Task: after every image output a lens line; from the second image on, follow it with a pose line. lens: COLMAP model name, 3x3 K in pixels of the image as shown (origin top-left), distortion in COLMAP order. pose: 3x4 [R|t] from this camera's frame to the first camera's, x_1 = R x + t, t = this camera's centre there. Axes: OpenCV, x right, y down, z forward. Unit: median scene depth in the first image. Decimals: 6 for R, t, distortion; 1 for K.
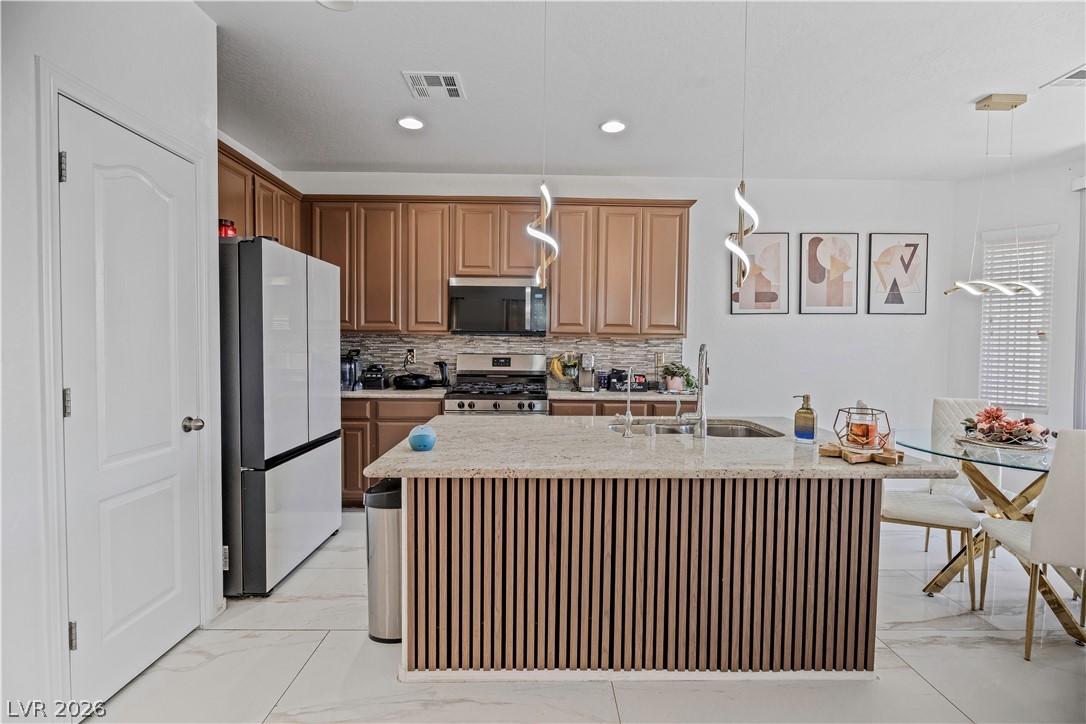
lens RADIAL K [[482.4, 0, 552.6], [0, 482.4, 368.6], [0, 0, 1]] dist [0.008868, -0.000738]
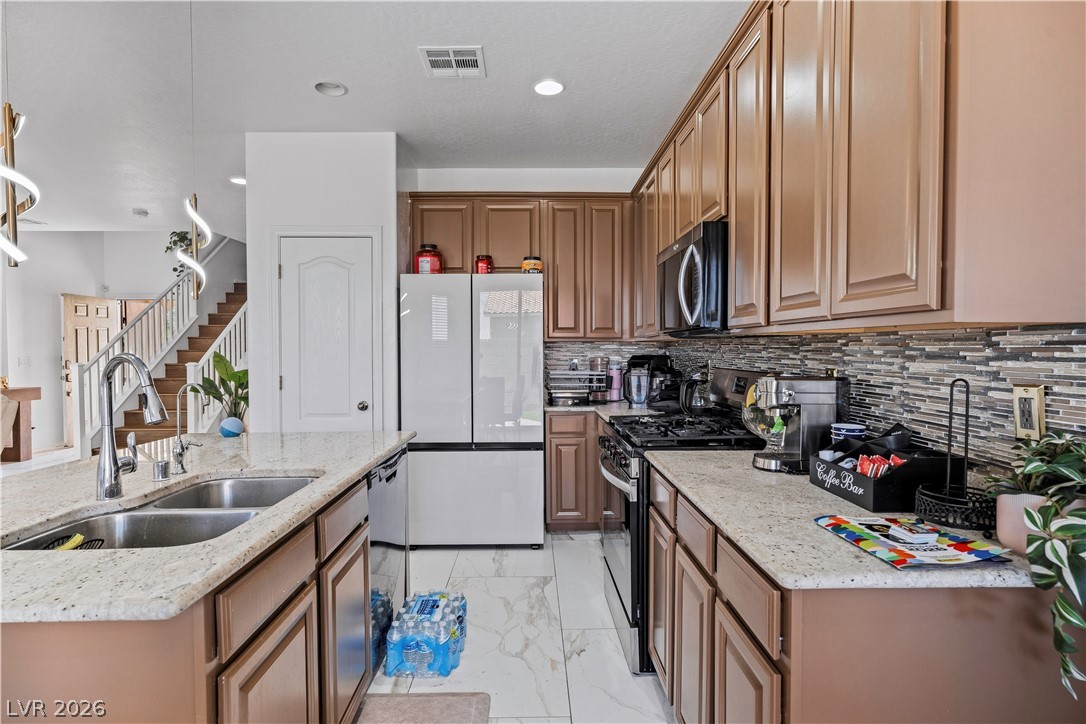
lens RADIAL K [[537.5, 0, 528.0], [0, 537.5, 359.7], [0, 0, 1]] dist [-0.000022, 0.003463]
pose [[-0.003908, 0.009431, -0.999948, 0.494681], [-0.042415, 0.999054, 0.009588, -0.036923], [0.999092, 0.042450, -0.003504, 0.750894]]
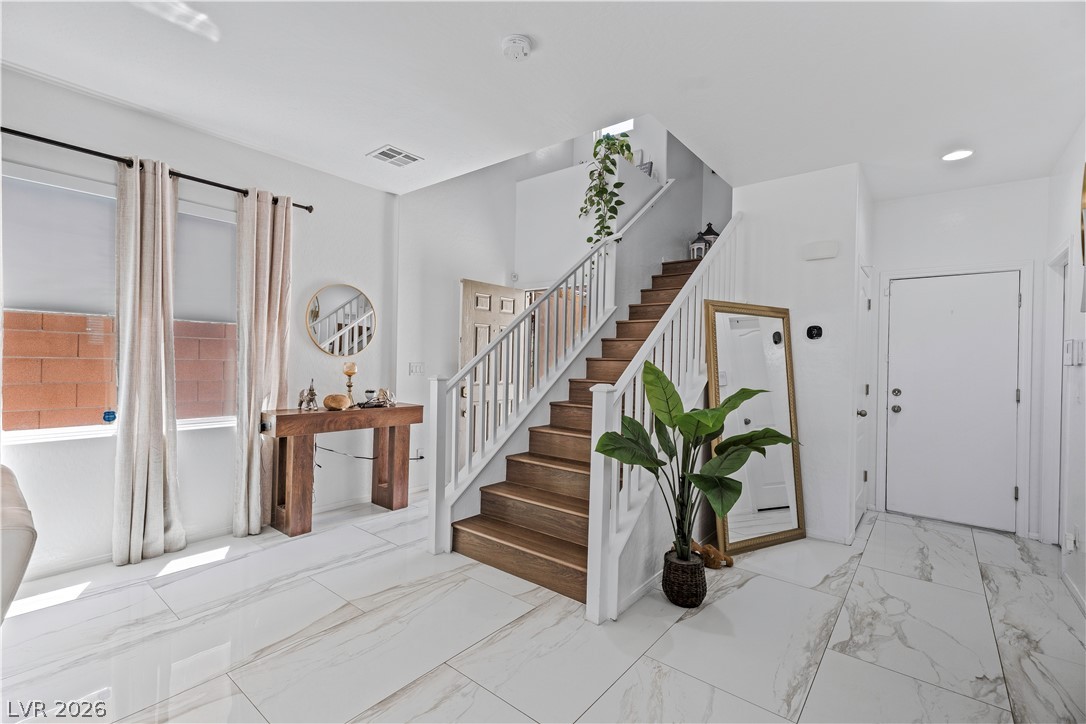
lens RADIAL K [[482.4, 0, 550.1], [0, 482.4, 367.8], [0, 0, 1]] dist [0.008868, -0.000738]
pose [[-0.630195, -0.013048, -0.776327, -0.476192], [-0.065639, 0.997175, 0.036523, -0.013591], [0.773657, 0.073974, -0.629271, 0.145918]]
